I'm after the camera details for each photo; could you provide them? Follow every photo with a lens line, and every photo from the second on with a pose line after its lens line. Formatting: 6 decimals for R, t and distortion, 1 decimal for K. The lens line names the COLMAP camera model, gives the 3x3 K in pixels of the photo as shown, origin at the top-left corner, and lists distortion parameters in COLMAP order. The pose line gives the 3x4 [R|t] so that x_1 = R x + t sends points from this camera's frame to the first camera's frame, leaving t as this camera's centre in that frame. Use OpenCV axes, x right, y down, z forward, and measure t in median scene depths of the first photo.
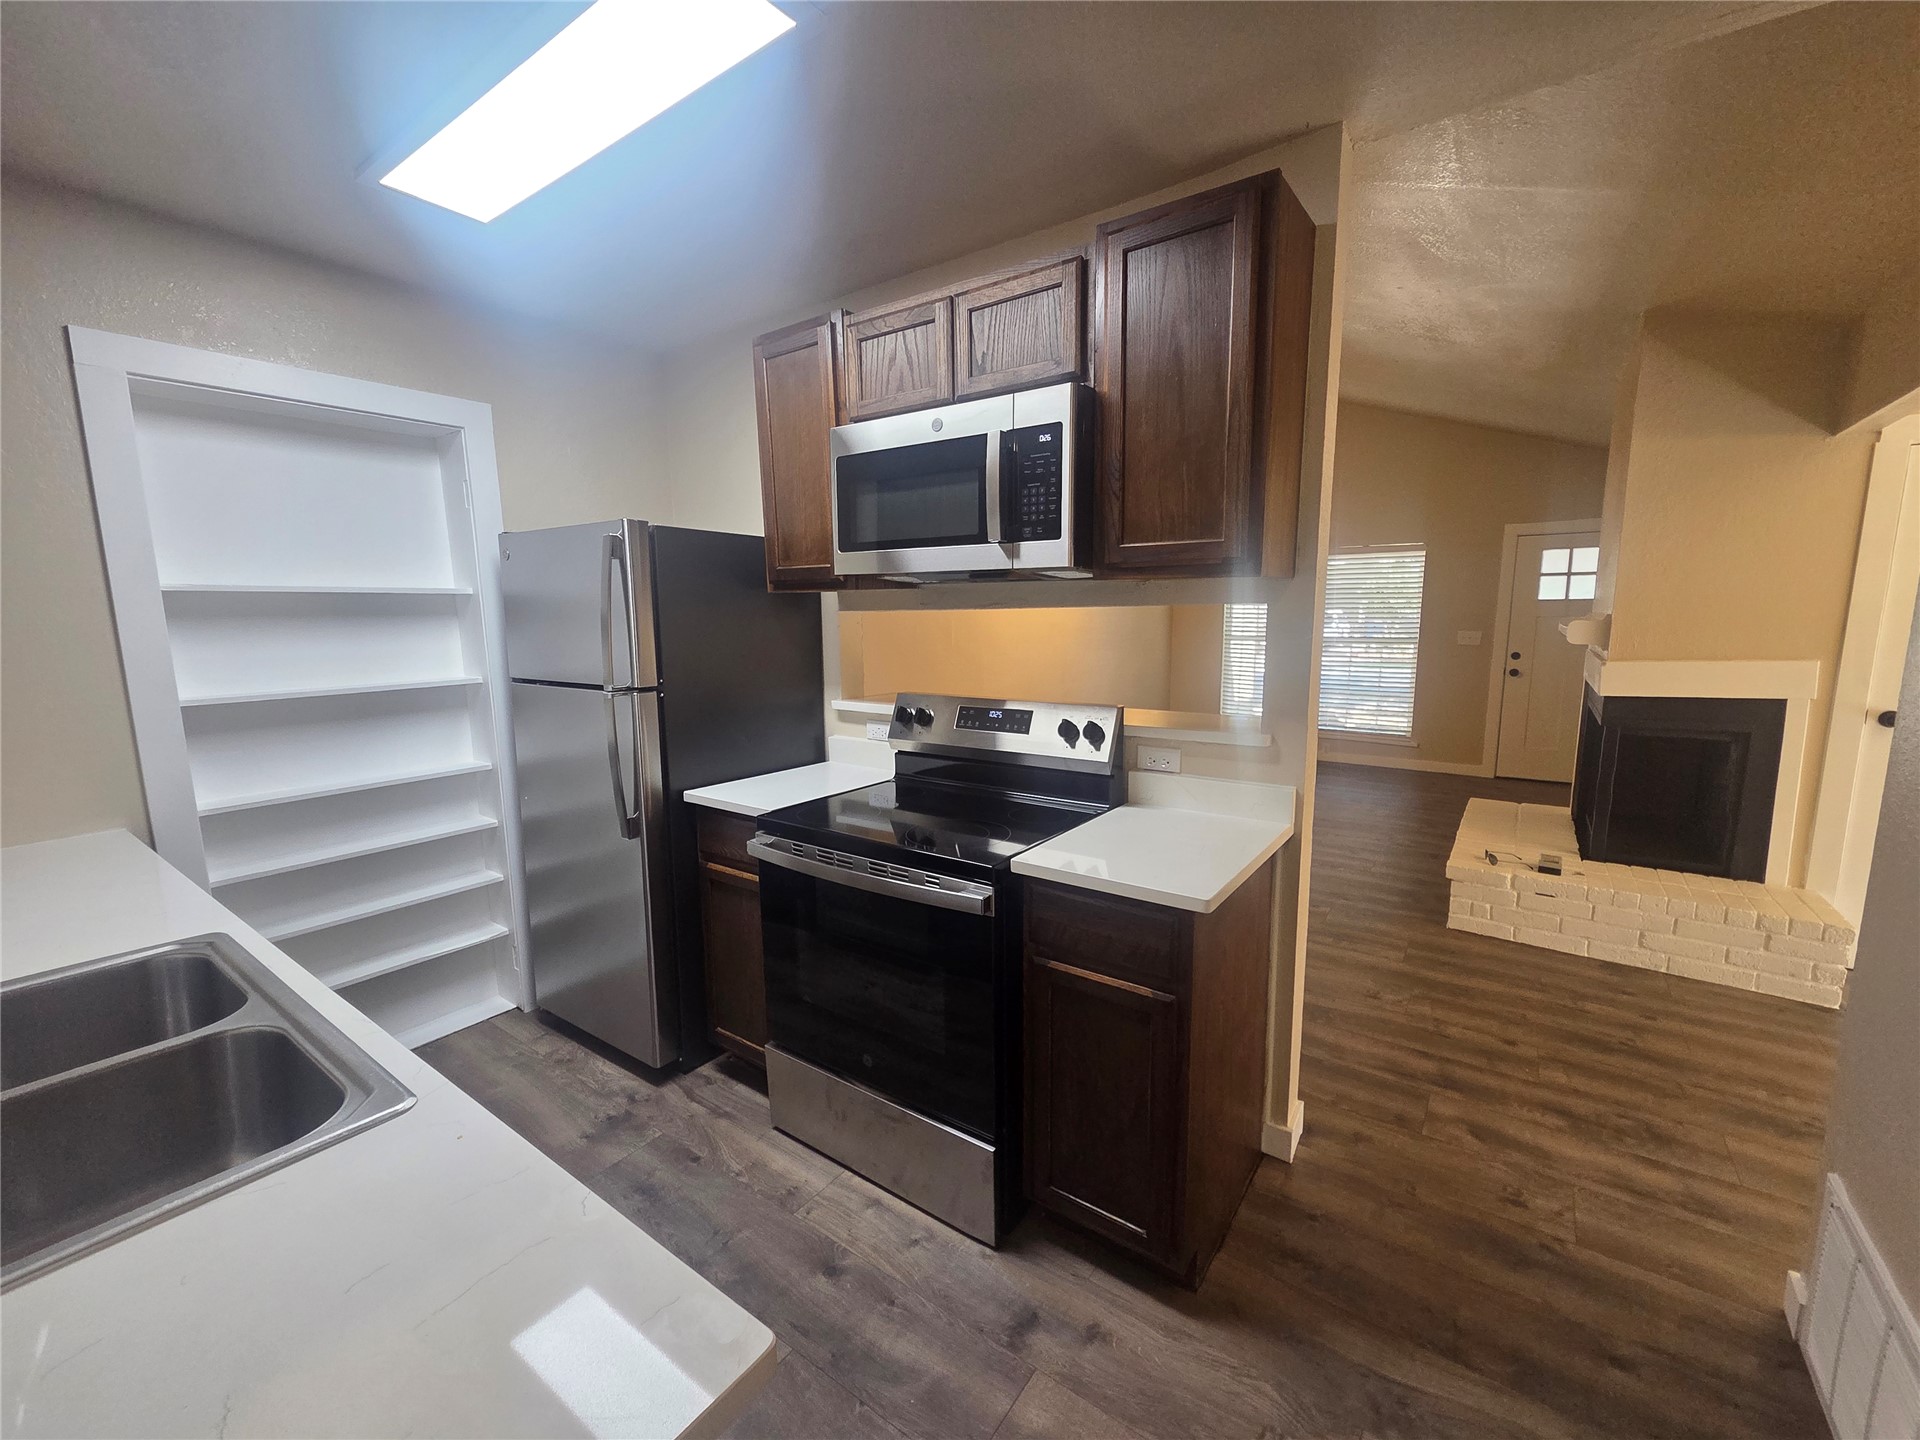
lens RADIAL K [[785.3, 0, 954.4], [0, 785.3, 732.5], [0, 0, 1]] dist [0.005597, -0.000804]
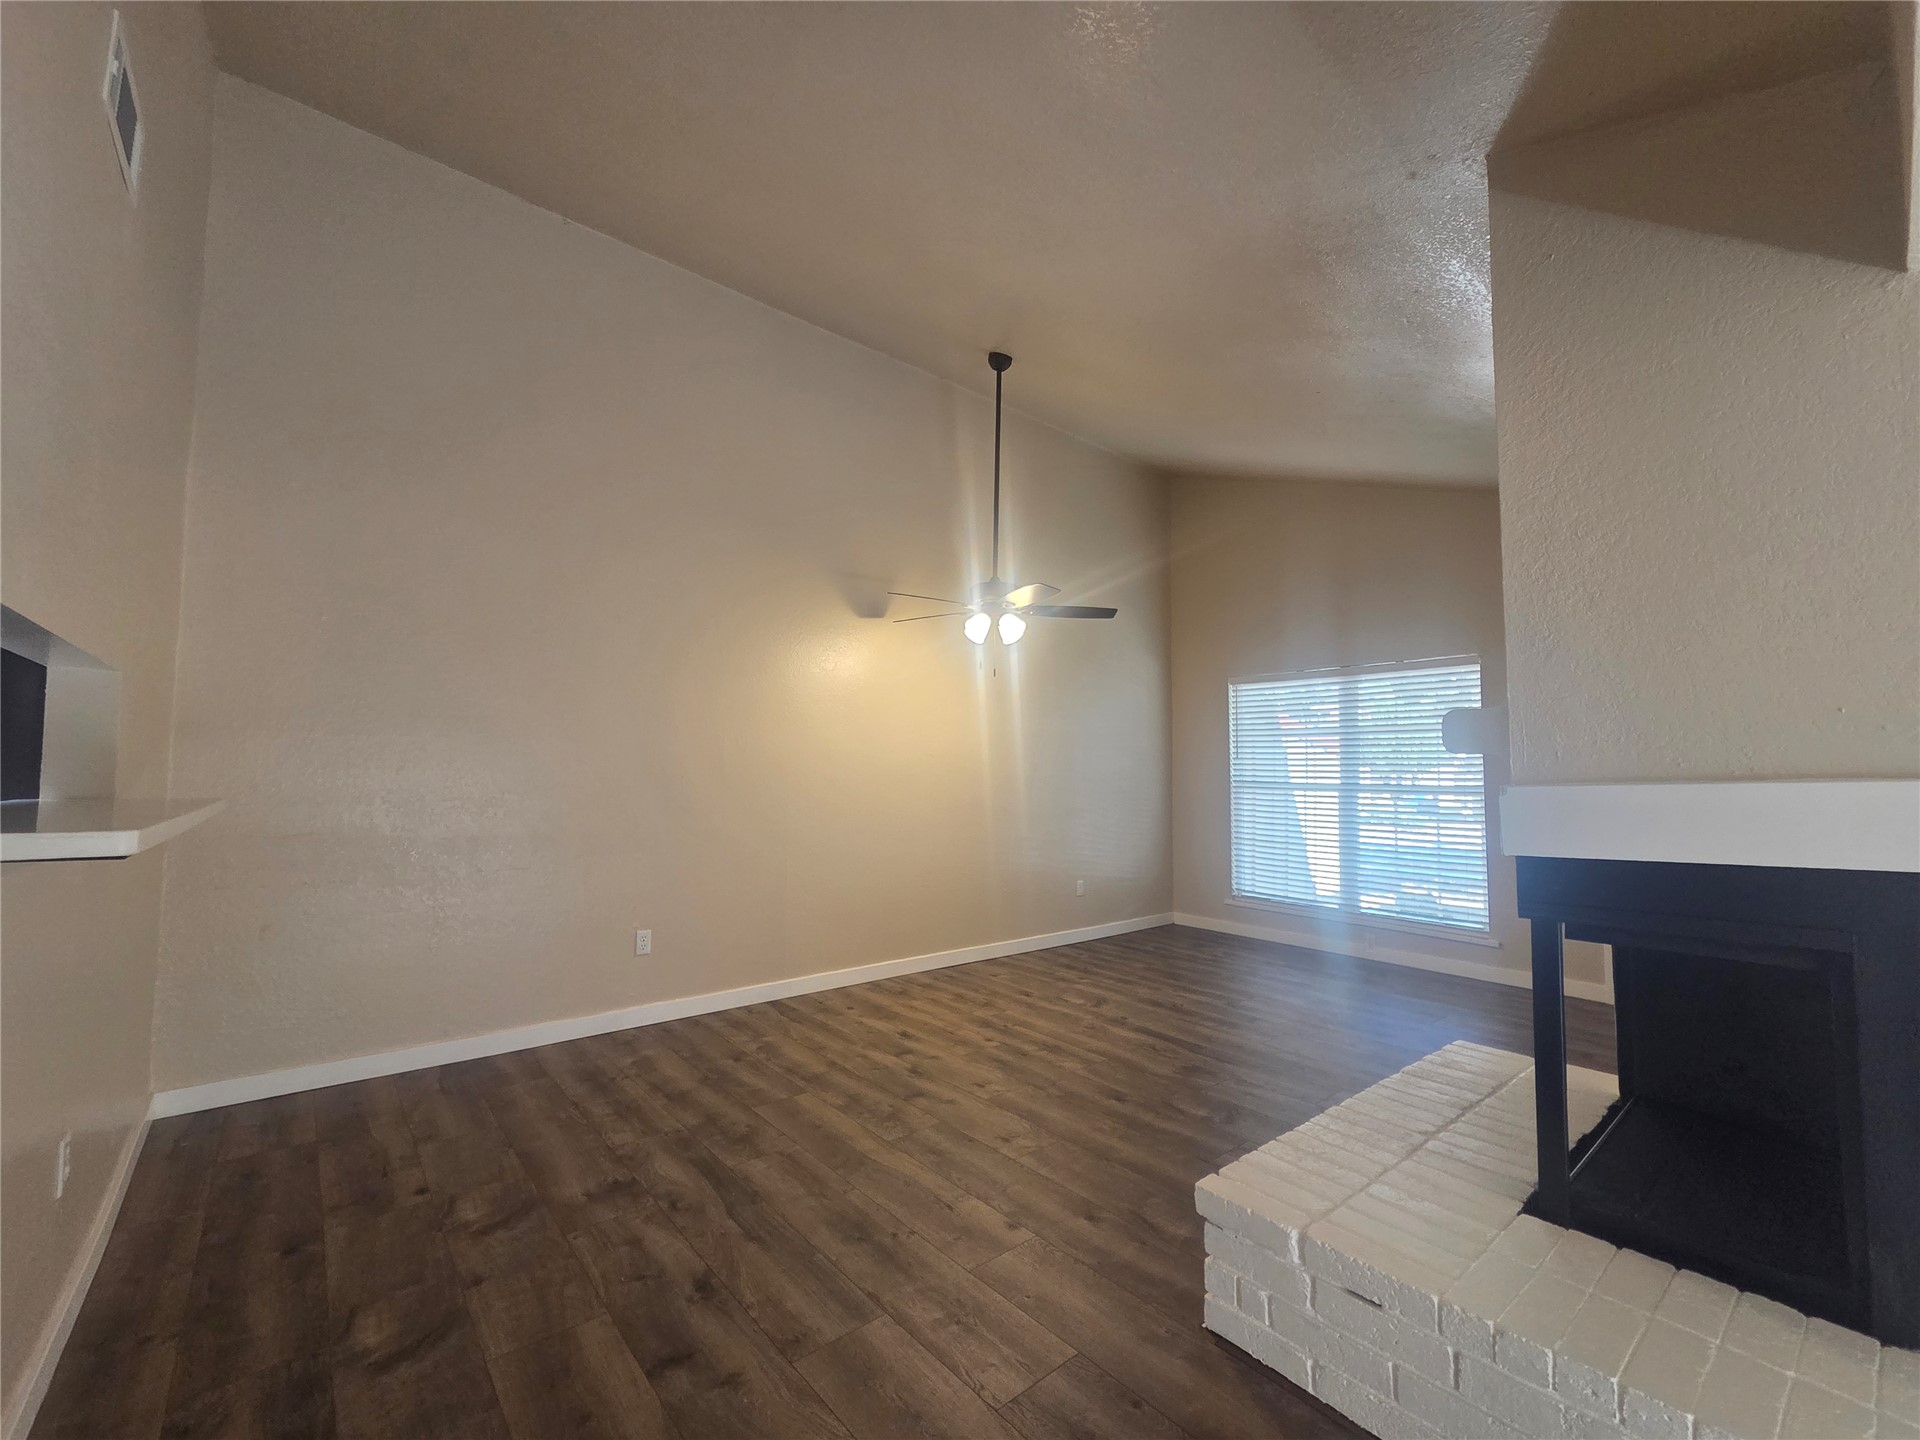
lens RADIAL K [[785.3, 0, 954.4], [0, 785.3, 732.5], [0, 0, 1]] dist [0.005597, -0.000804]
pose [[0.970417, 0.005023, -0.241382, 0.639253], [-0.054434, 0.978593, -0.198475, -0.005787], [0.235218, 0.205743, 0.949917, 0.460777]]
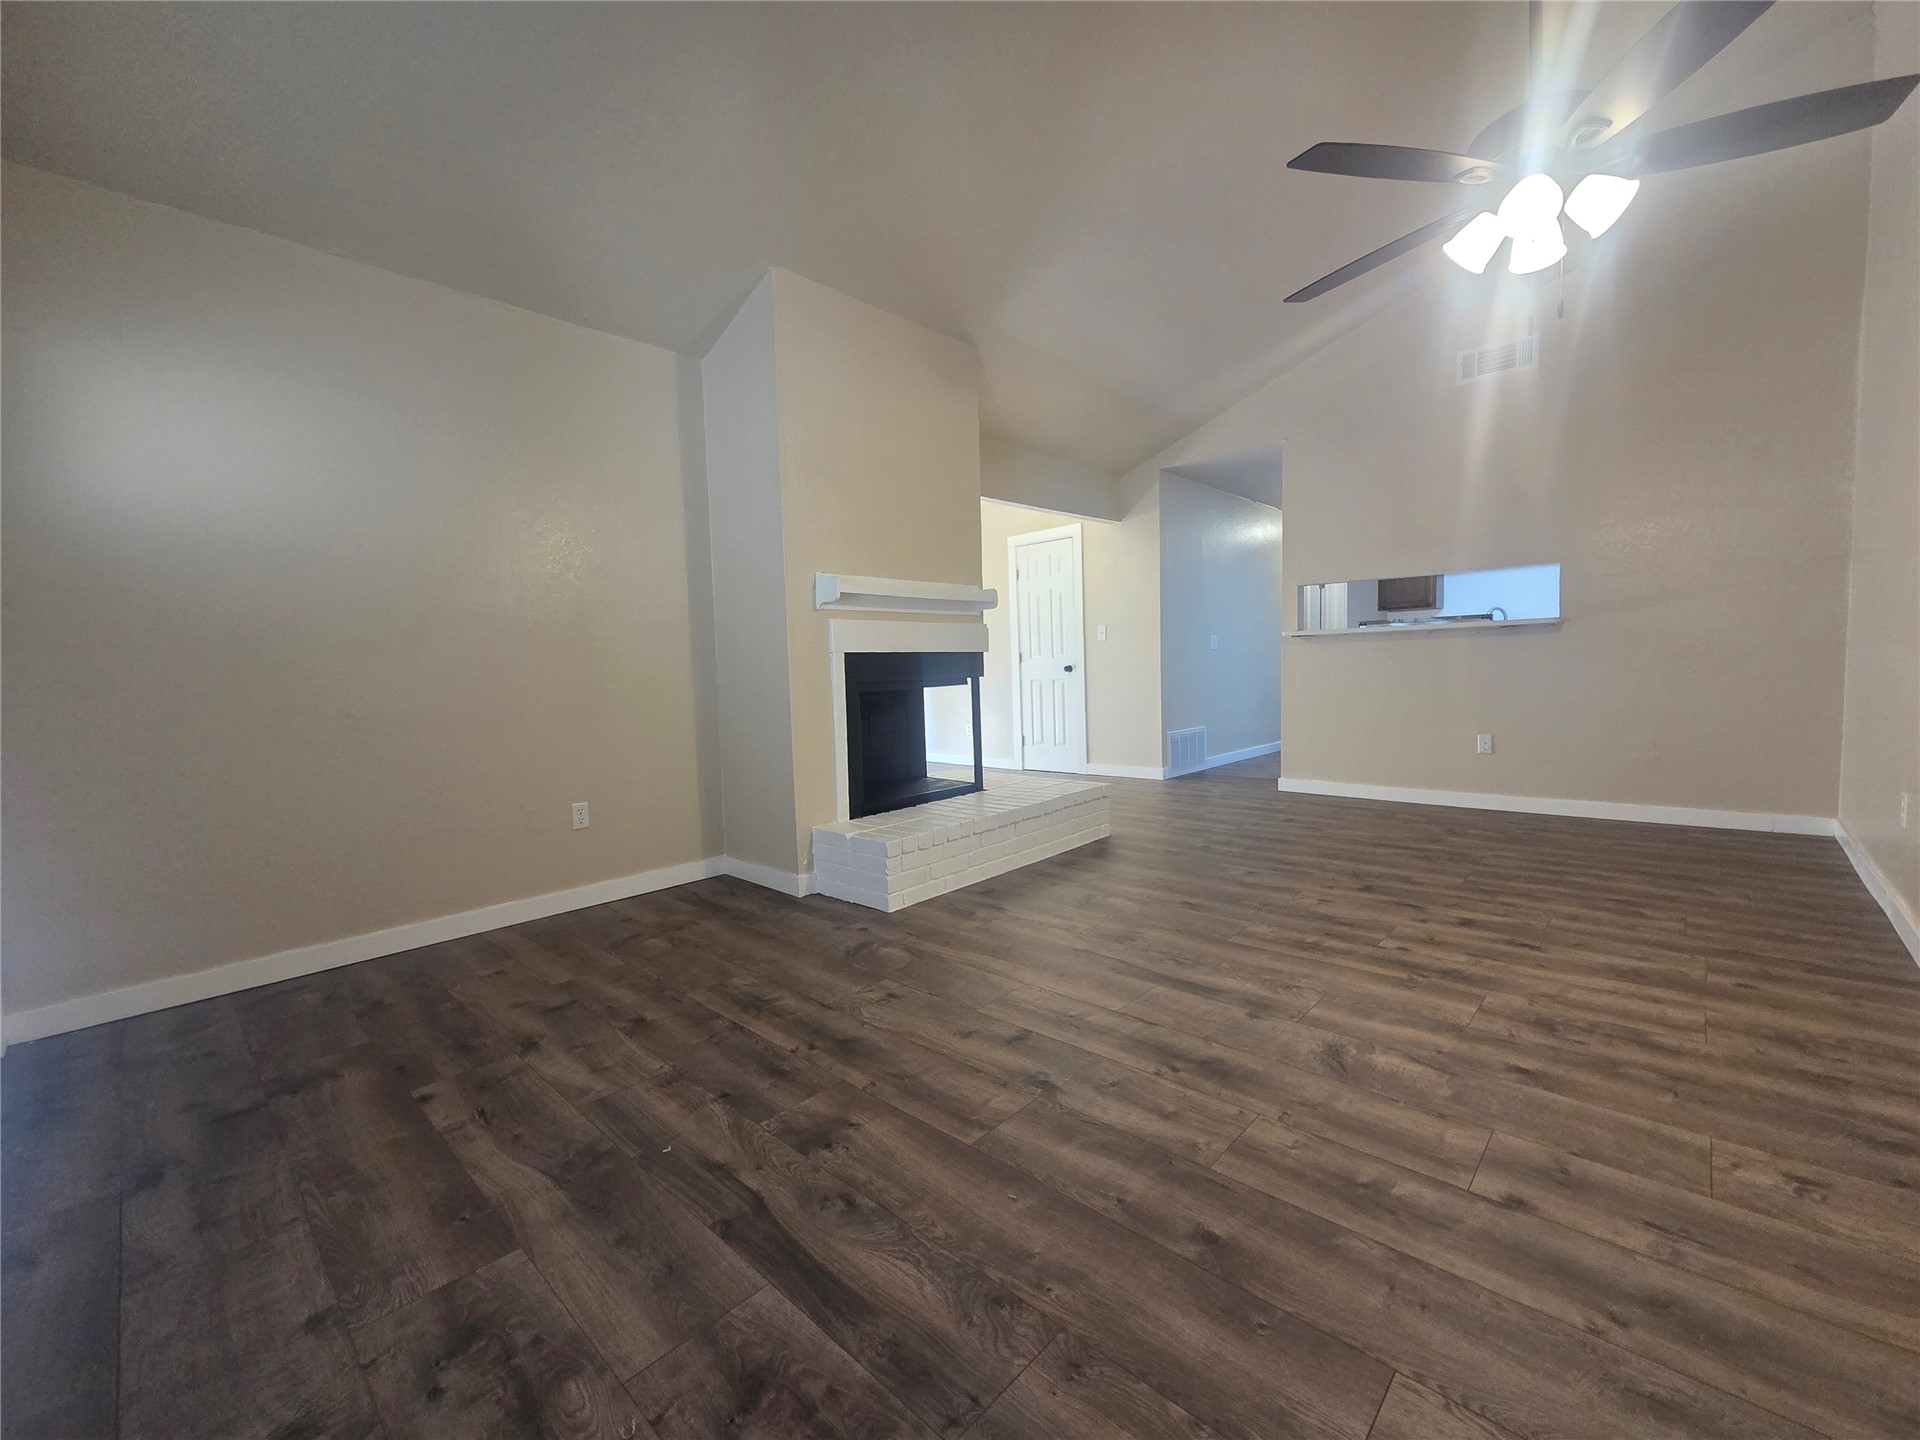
lens RADIAL K [[785.3, 0, 954.4], [0, 785.3, 732.5], [0, 0, 1]] dist [0.005597, -0.000804]
pose [[-0.990728, 0.033613, 0.131639, 0.754783], [0.063424, 0.971282, 0.229324, -0.222892], [-0.120150, 0.235546, -0.964407, 2.358962]]
